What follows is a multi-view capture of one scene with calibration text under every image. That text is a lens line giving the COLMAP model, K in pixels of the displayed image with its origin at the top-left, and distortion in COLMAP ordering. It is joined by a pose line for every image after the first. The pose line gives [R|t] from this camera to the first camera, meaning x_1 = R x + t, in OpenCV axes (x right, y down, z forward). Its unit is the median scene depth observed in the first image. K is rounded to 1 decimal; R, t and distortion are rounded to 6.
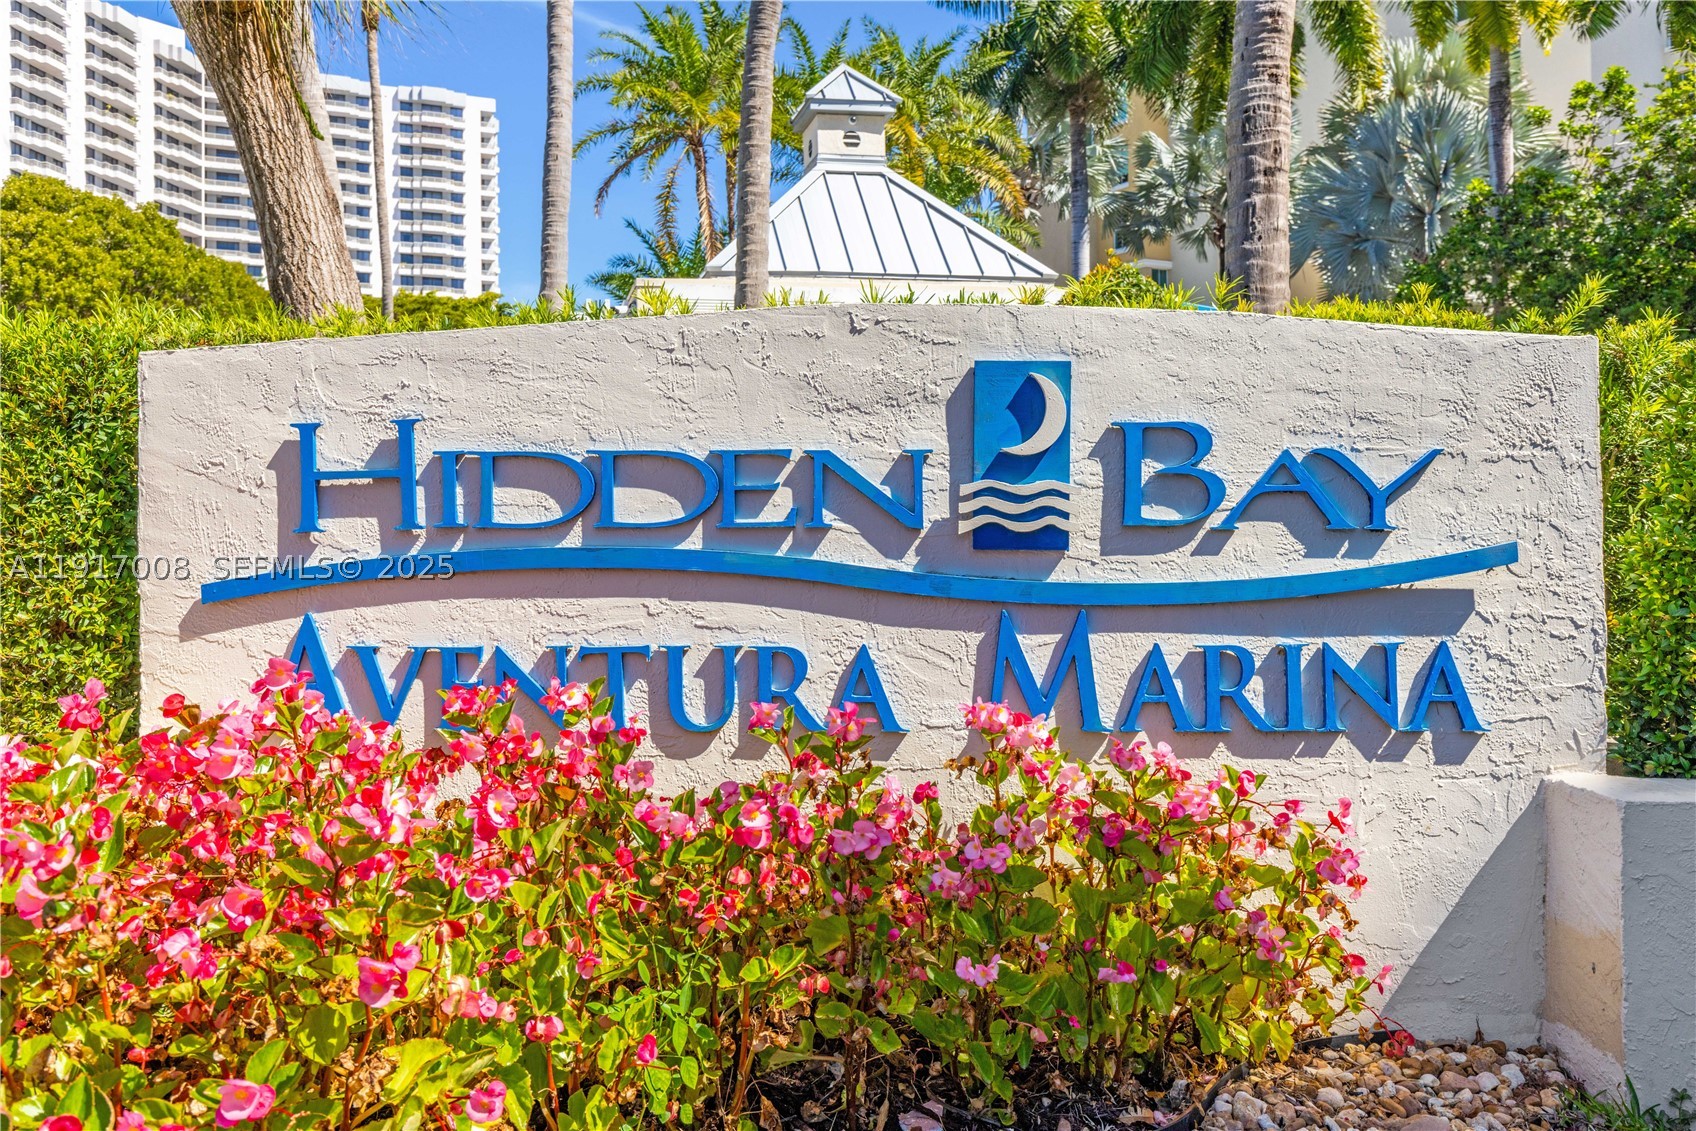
lens RADIAL K [[1296.3, 0, 848.0], [0, 1296.3, 565.5], [0, 0, 1]] dist [0.005334, -0.000483]
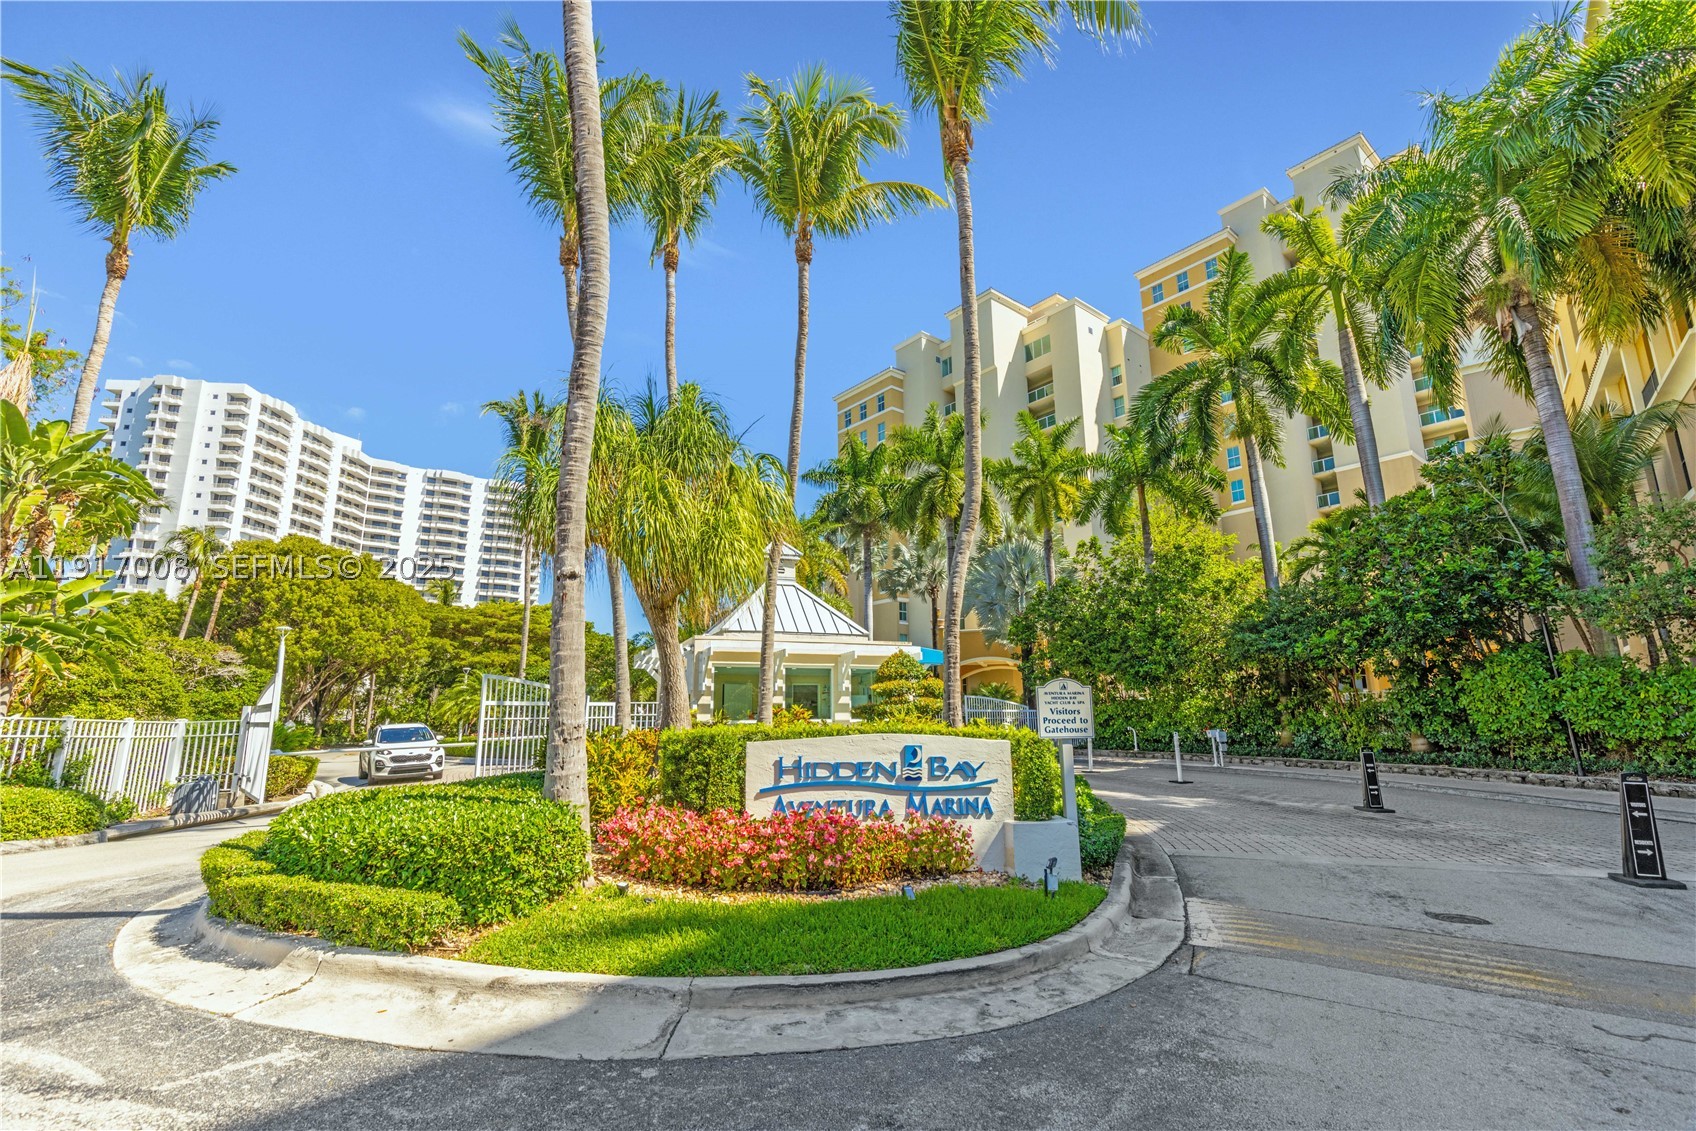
lens RADIAL K [[779.0, 0, 882.2], [0, 779.0, 562.5], [0, 0, 1]] dist [0.010722, -0.000133]
pose [[0.976229, 0.045556, 0.211898, -0.081814], [0.003847, 0.973865, -0.227093, -0.017933], [-0.216706, 0.222510, 0.950541, -0.256895]]
